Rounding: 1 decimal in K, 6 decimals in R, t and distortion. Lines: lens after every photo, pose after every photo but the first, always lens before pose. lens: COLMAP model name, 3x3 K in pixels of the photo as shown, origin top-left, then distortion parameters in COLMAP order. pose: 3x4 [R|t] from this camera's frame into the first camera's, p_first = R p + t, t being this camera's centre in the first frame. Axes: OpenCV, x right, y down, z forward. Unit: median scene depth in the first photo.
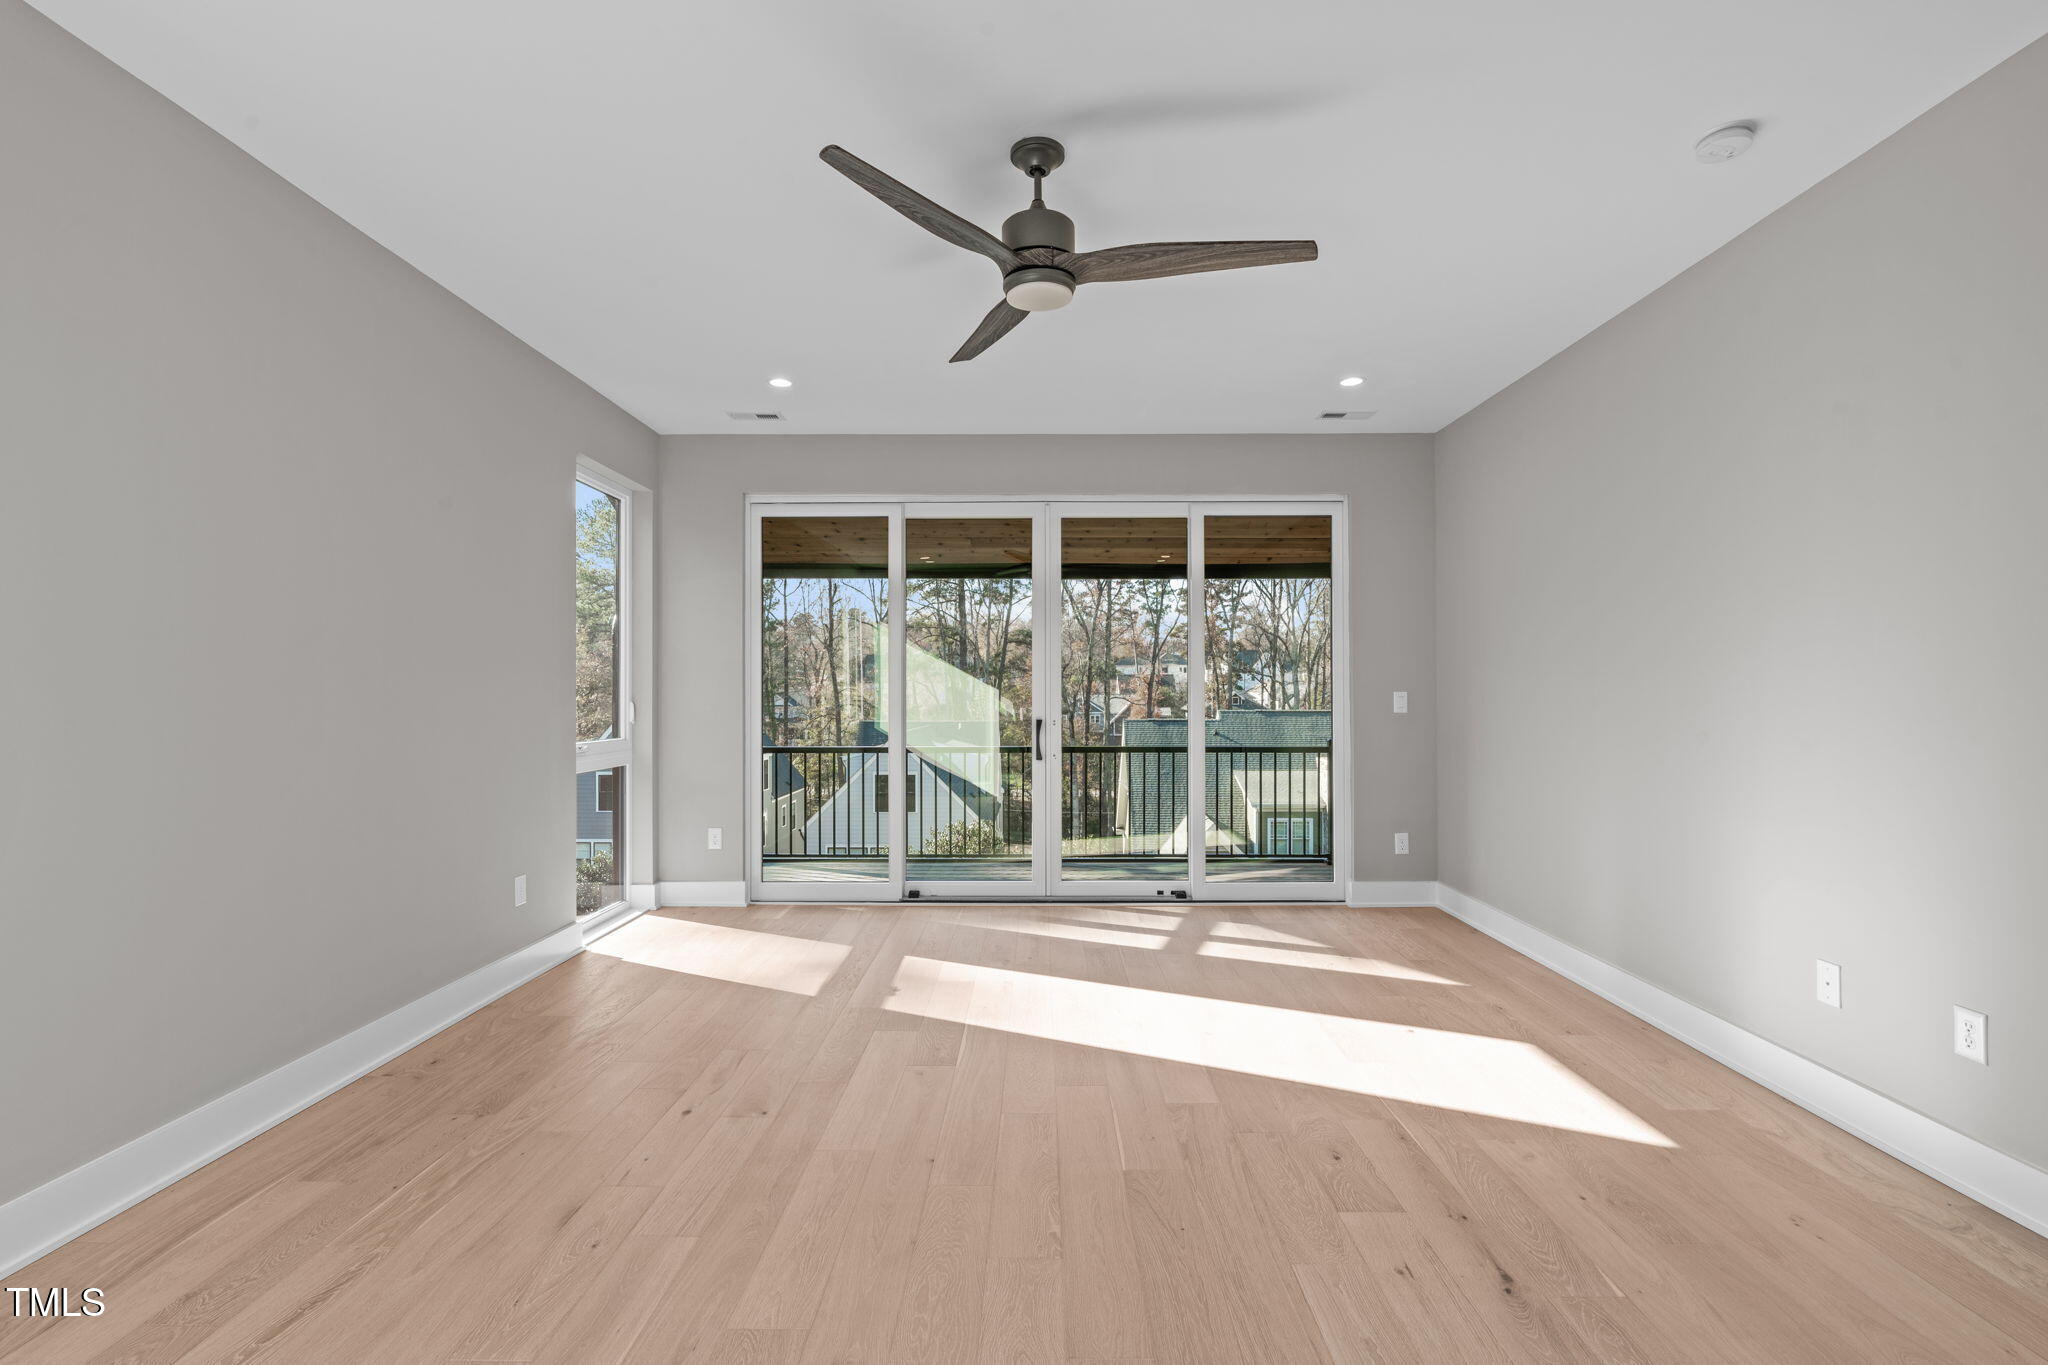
lens RADIAL K [[913.5, 0, 1029.2], [0, 913.5, 687.4], [0, 0, 1]] dist [-0.012310, 0.001723]
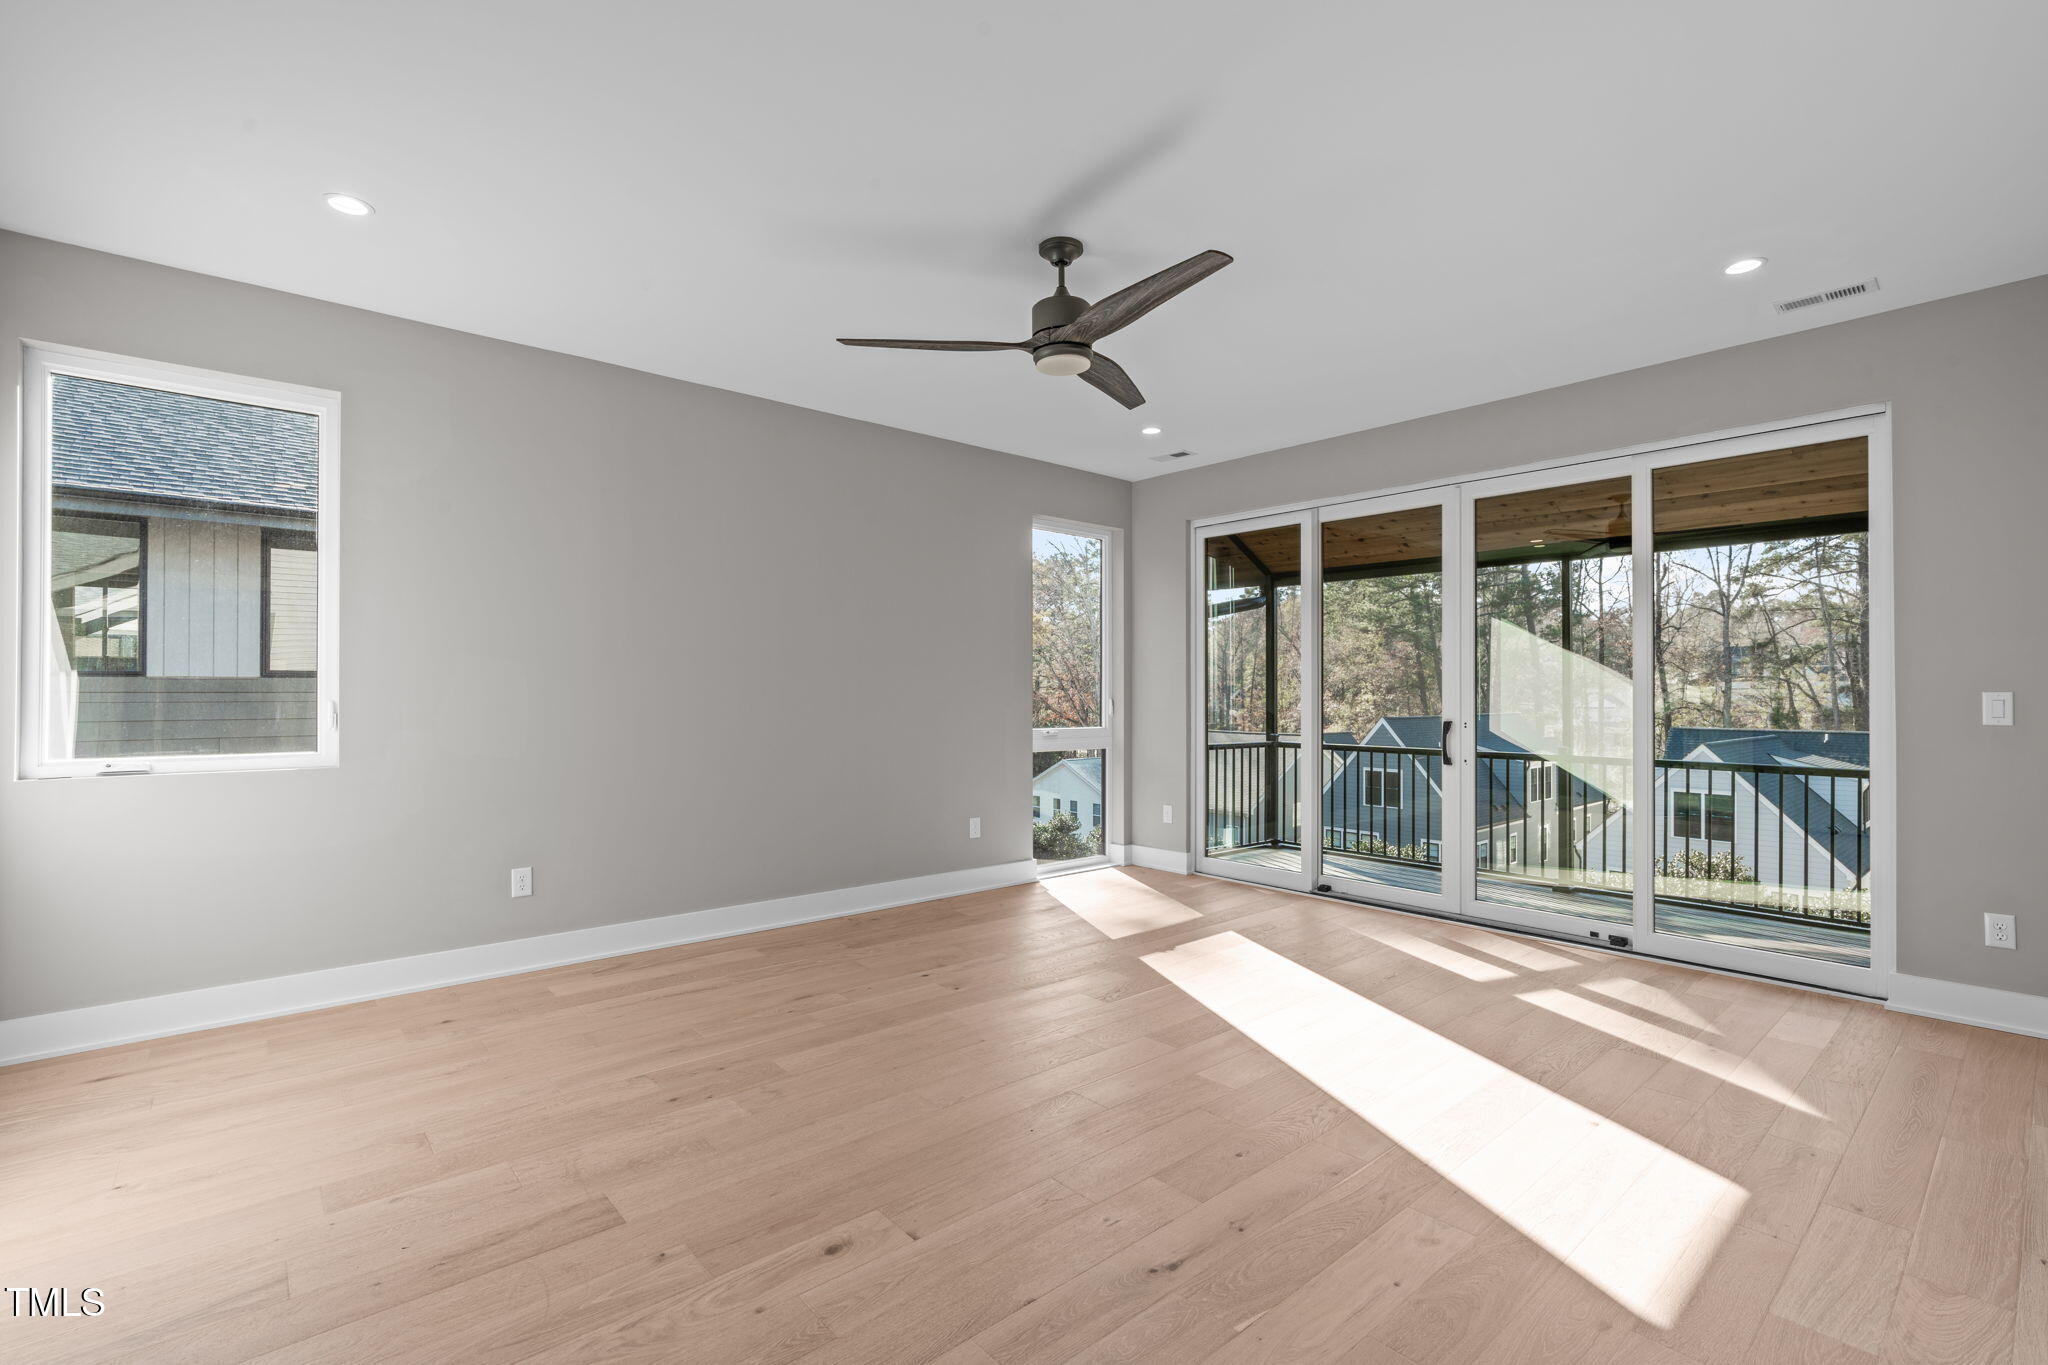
lens RADIAL K [[913.5, 0, 1033.4], [0, 913.5, 695.9], [0, 0, 1]] dist [-0.012310, 0.001723]
pose [[0.665064, 0.005533, -0.746766, 0.407378], [0.001403, 0.999962, 0.008658, 0.000559], [0.746785, -0.006805, 0.665030, 0.072163]]
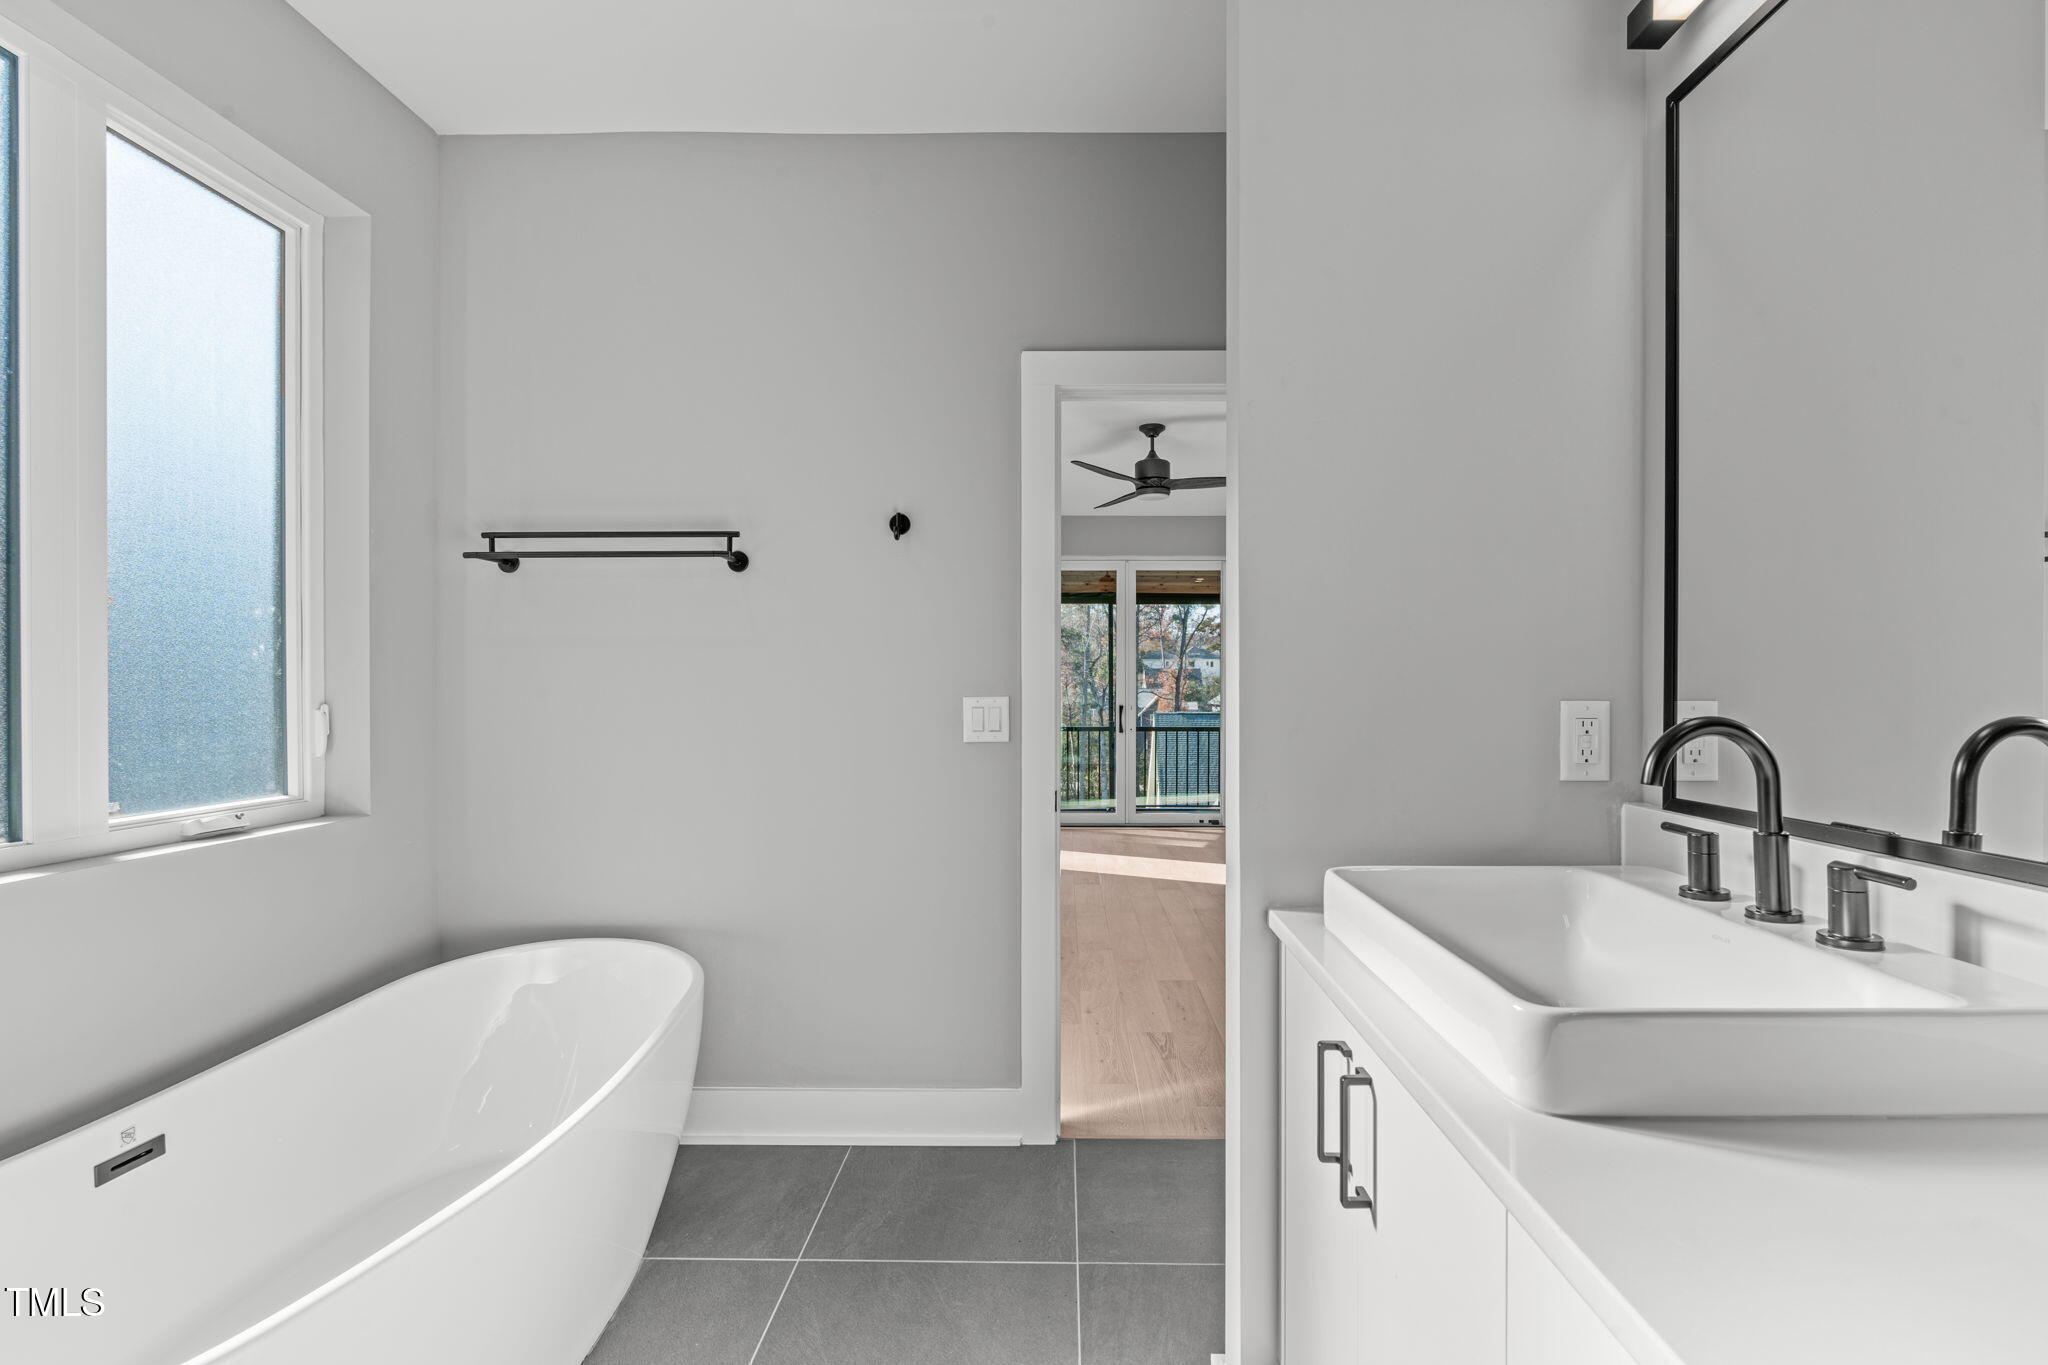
lens RADIAL K [[930.5, 0, 1041.1], [0, 930.5, 684.3], [0, 0, 1]] dist [-0.001272, -0.000026]
pose [[0.999918, 0.003435, -0.012356, -0.099616], [-0.003391, 0.999988, 0.003605, -0.004952], [0.012369, -0.003563, 0.999917, -0.518171]]
